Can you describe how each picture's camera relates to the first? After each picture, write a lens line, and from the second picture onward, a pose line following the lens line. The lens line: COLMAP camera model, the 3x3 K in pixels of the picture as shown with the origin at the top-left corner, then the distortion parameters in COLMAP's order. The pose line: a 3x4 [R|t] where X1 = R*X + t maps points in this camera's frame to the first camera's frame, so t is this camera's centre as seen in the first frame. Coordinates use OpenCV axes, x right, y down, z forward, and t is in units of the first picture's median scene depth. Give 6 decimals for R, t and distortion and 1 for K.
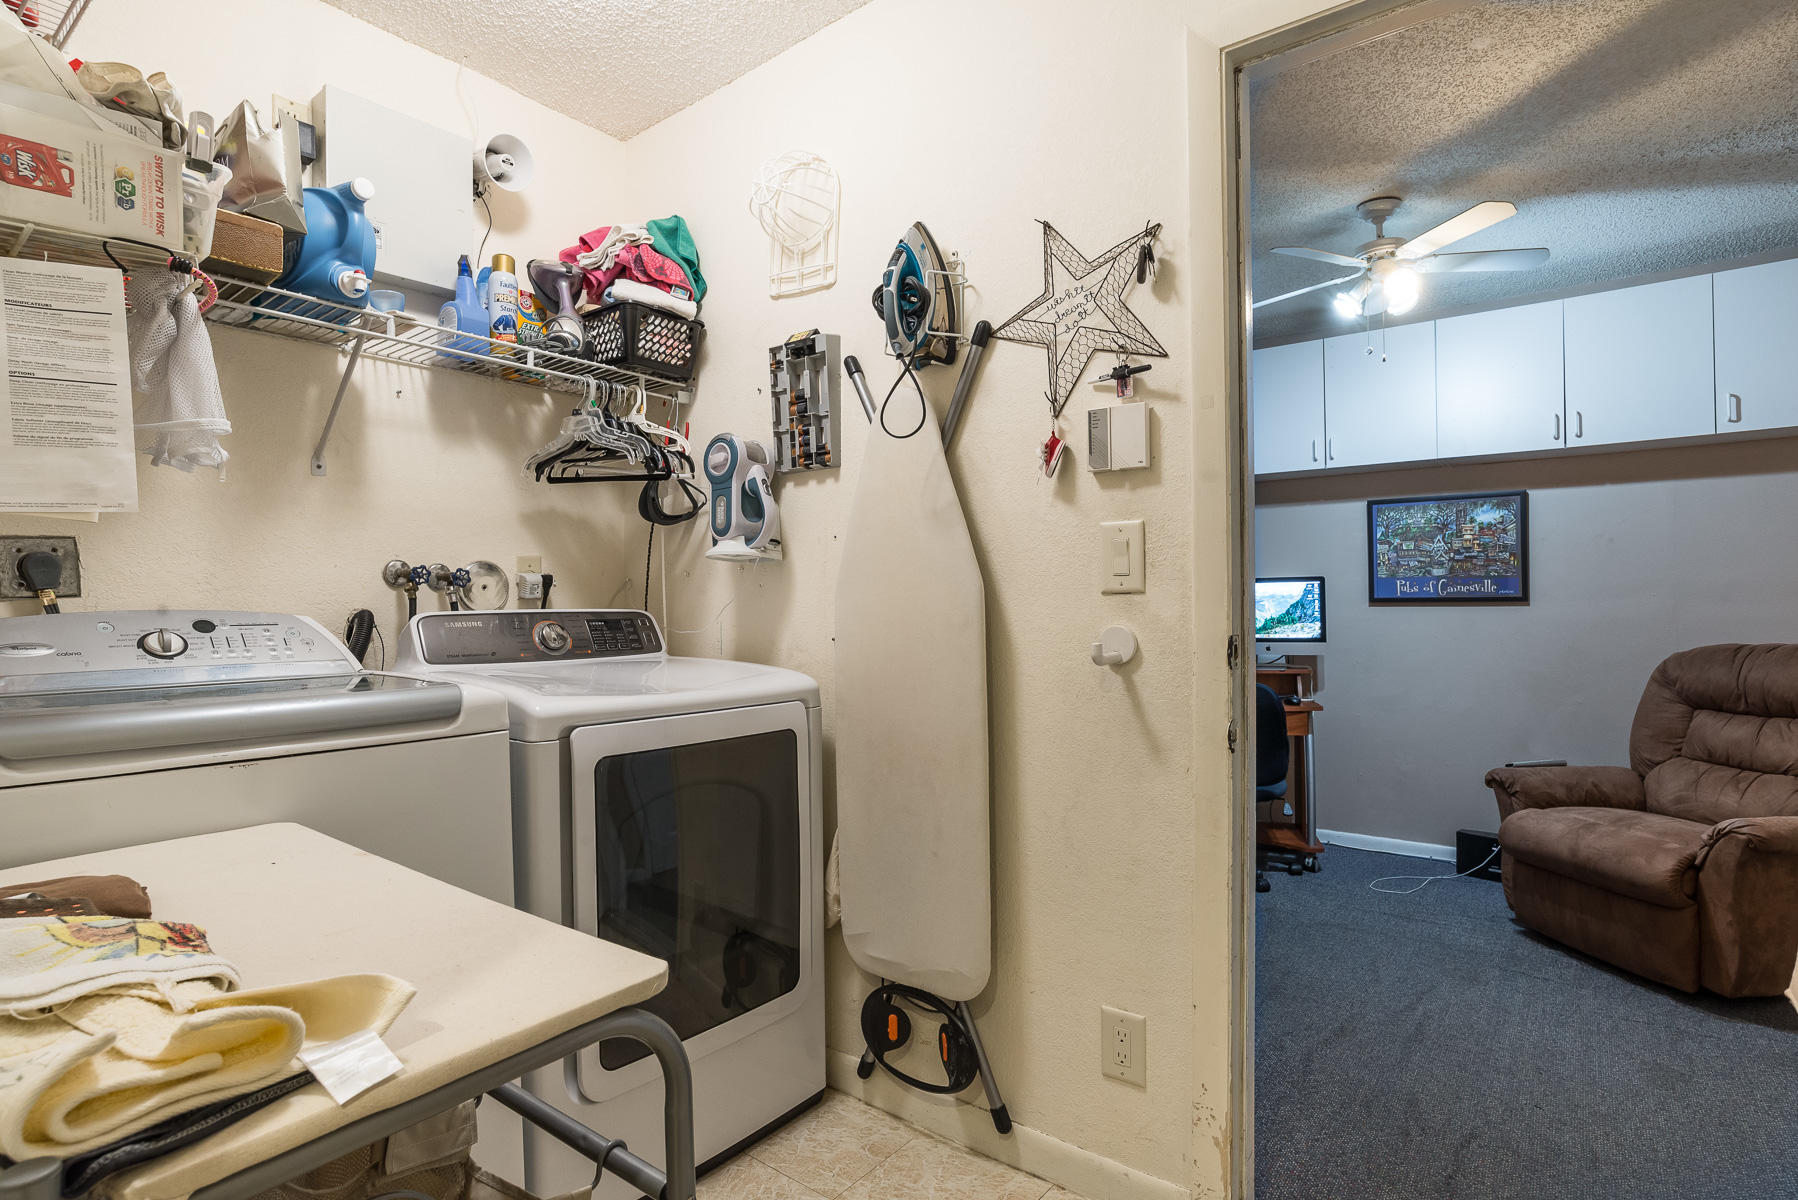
lens RADIAL K [[916.7, 0, 900.8], [0, 916.7, 602.7], [0, 0, 1]] dist [-0.035029, 0.011958]
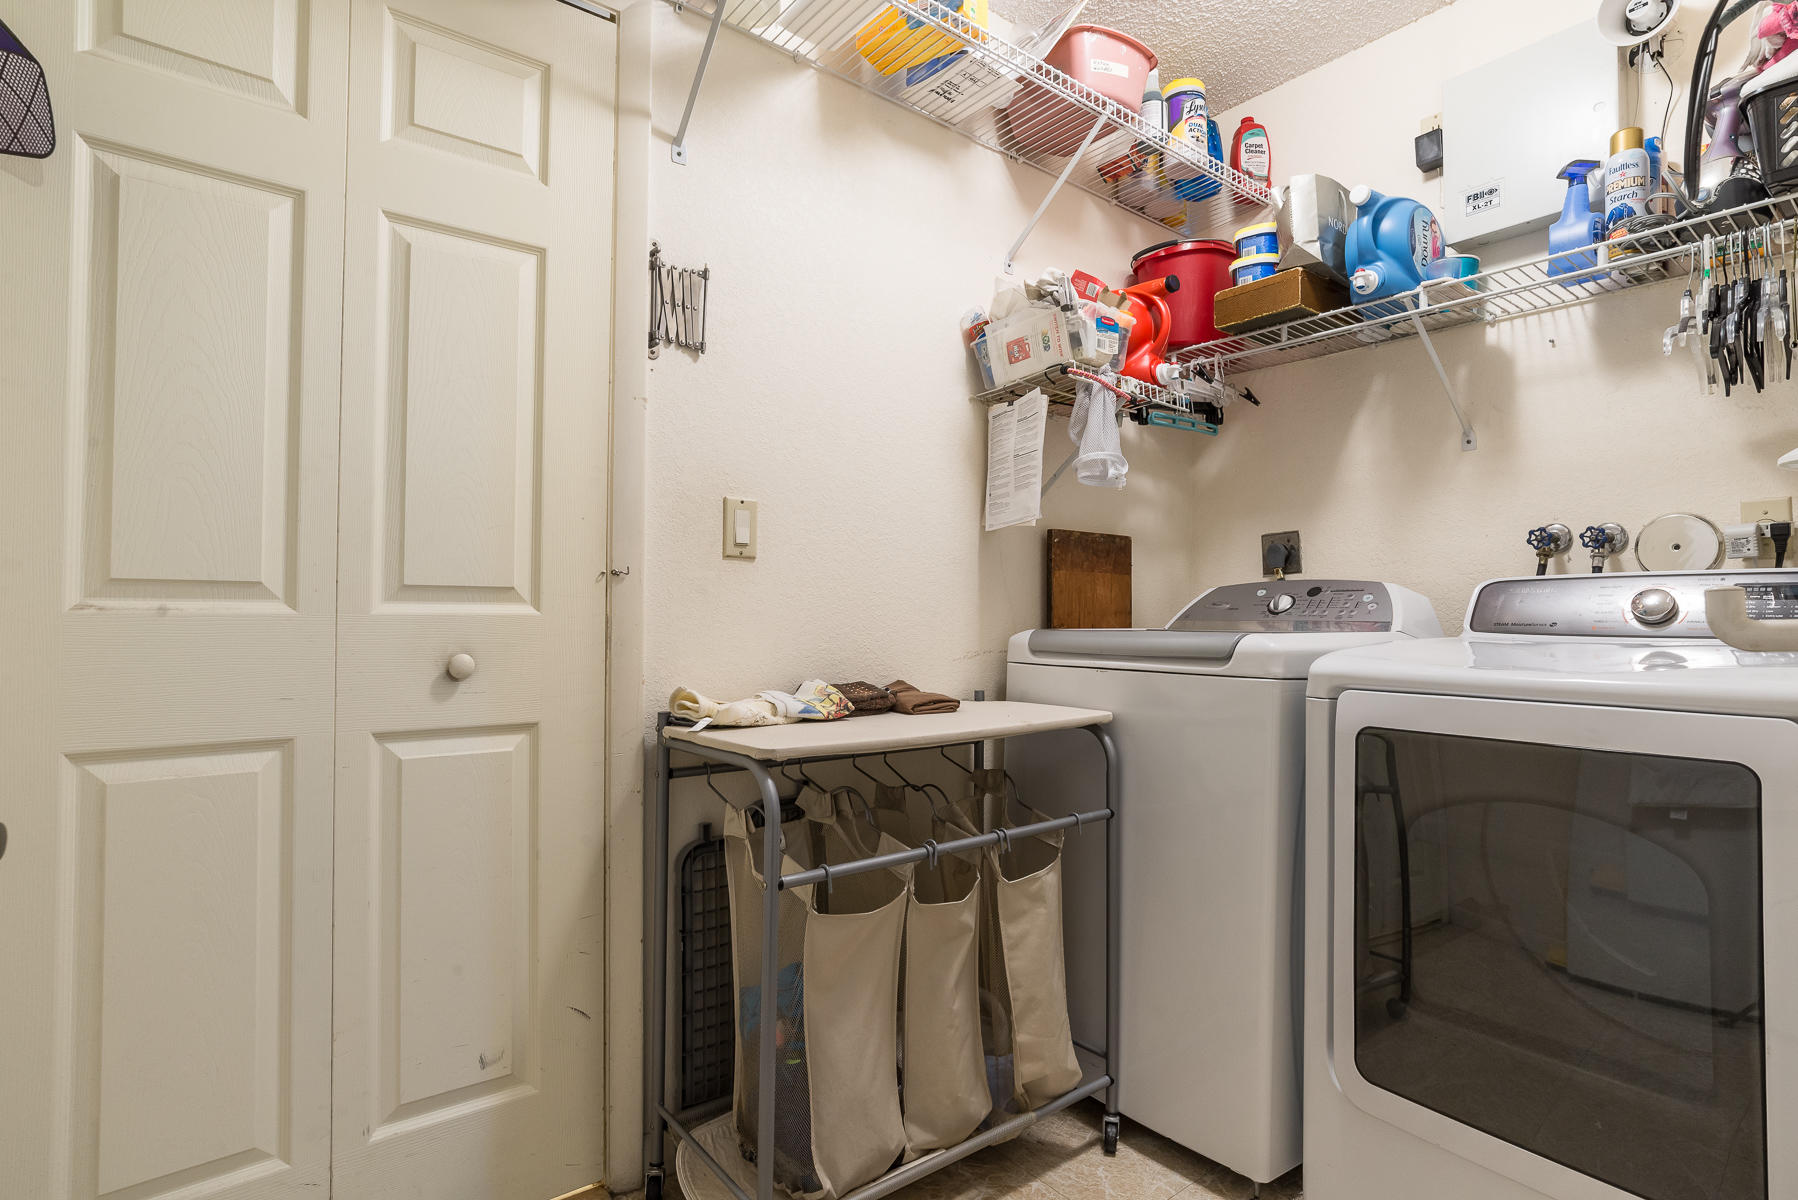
lens RADIAL K [[916.7, 0, 900.9], [0, 916.7, 600.9], [0, 0, 1]] dist [-0.035029, 0.011958]
pose [[-0.235350, -0.008136, -0.971877, 0.524494], [0.000771, 0.999963, -0.008558, 0.041201], [0.971910, -0.002763, -0.235335, 0.610487]]
